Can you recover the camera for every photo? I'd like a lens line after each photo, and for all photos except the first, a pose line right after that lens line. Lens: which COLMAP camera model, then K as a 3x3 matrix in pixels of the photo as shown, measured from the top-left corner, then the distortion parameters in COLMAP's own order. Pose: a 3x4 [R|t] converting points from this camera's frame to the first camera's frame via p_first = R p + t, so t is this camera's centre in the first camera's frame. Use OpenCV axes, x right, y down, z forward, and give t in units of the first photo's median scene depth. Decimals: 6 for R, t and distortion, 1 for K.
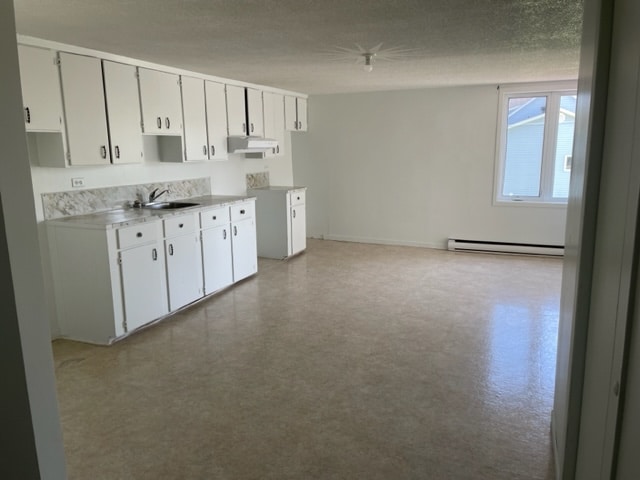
lens RADIAL K [[490.0, 0, 320.0], [0, 490.0, 240.0], [0, 0, 1]] dist [-0.004984, -0.006417]
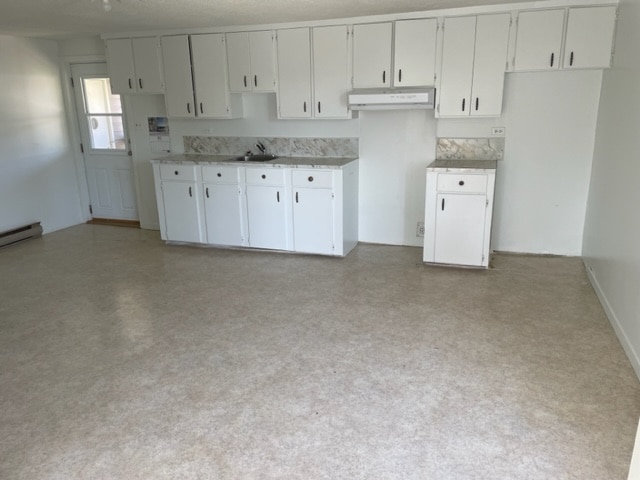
lens RADIAL K [[477.8, 0, 320.0], [0, 477.8, 240.0], [0, 0, 1]] dist [0.032959, -0.004507]
pose [[0.083432, 0.302835, -0.949384, 0.834840], [-0.167590, 0.943400, 0.286199, -0.245065], [0.982320, 0.135229, 0.129462, 1.086341]]
